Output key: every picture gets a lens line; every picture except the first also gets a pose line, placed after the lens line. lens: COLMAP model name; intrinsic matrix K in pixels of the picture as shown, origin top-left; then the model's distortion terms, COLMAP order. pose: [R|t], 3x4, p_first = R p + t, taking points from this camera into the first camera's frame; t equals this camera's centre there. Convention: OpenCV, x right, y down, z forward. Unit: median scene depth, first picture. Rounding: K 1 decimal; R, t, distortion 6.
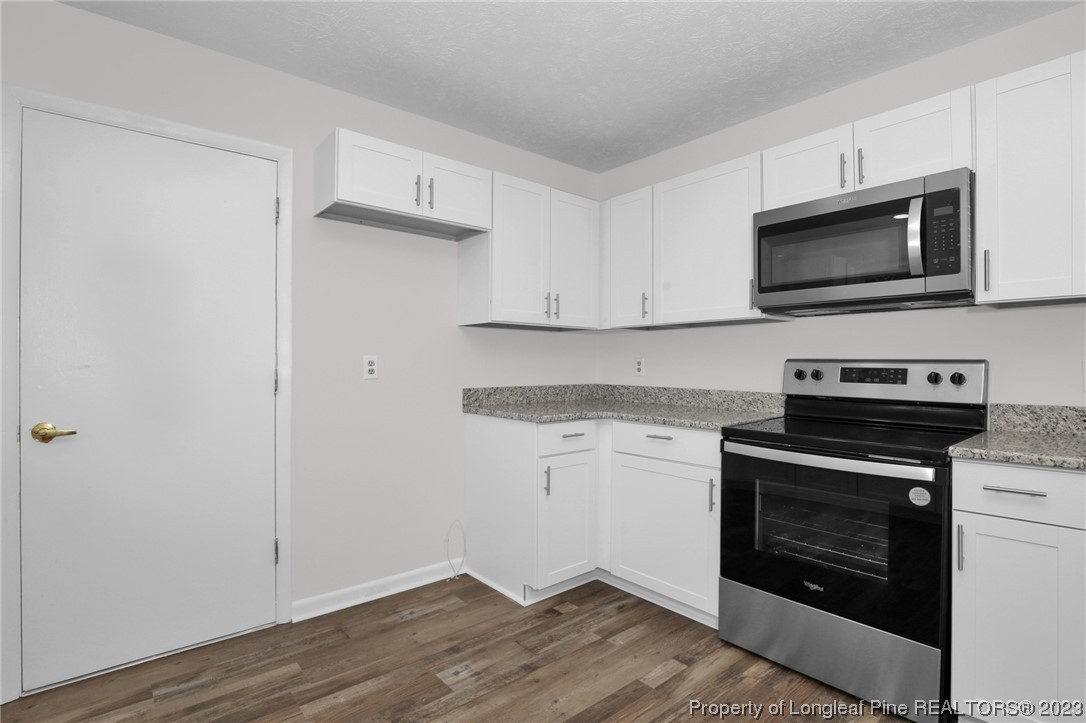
lens RADIAL K [[527.2, 0, 543.0], [0, 527.2, 361.5], [0, 0, 1]] dist [-0.023740, 0.000445]
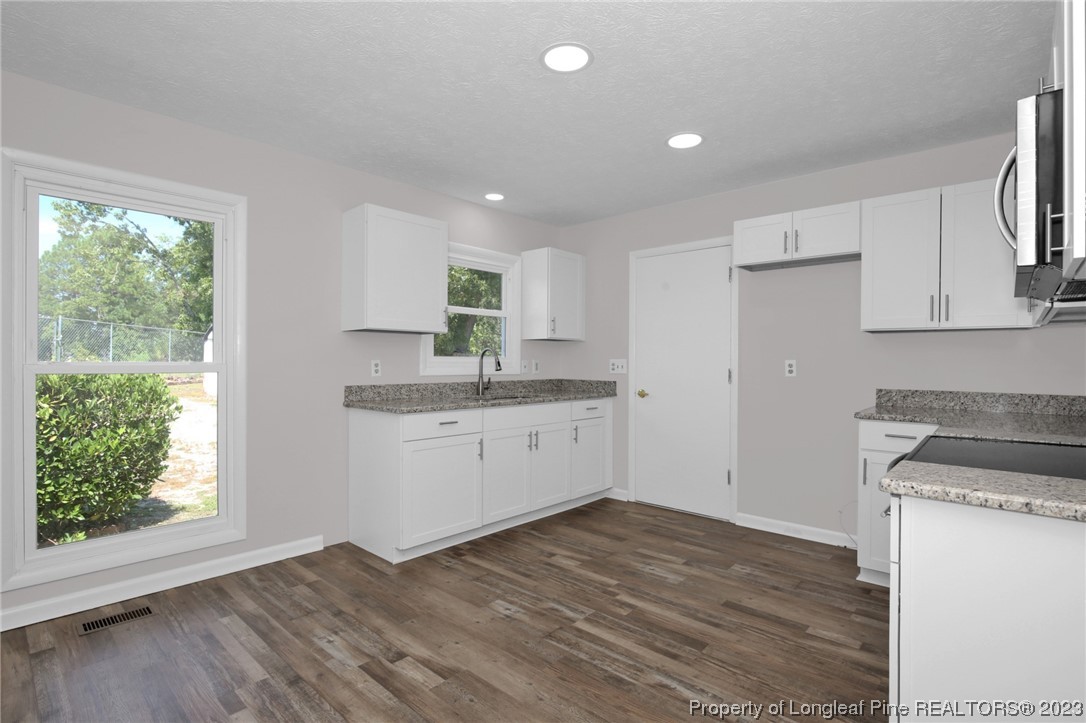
lens RADIAL K [[534.4, 0, 534.7], [0, 534.4, 365.0], [0, 0, 1]] dist [-0.021593, 0.000151]
pose [[0.117275, 0.005846, -0.993082, 1.090103], [-0.006183, 0.999968, 0.005156, -0.001537], [0.993080, 0.005536, 0.117307, 0.177051]]
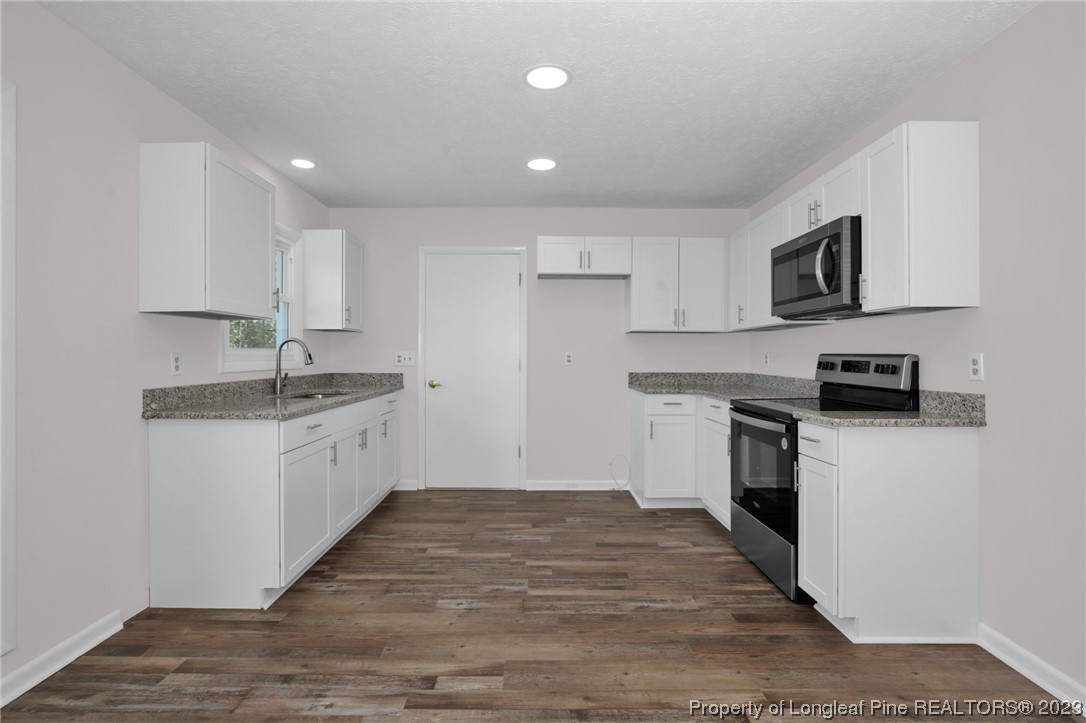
lens RADIAL K [[522.5, 0, 543.0], [0, 522.5, 361.5], [0, 0, 1]] dist [-0.019331, 0.000134]
pose [[0.763406, 0.008587, -0.645862, 0.812957], [-0.001005, 0.999926, 0.012106, -0.000451], [0.645918, -0.008593, 0.763358, -0.435794]]
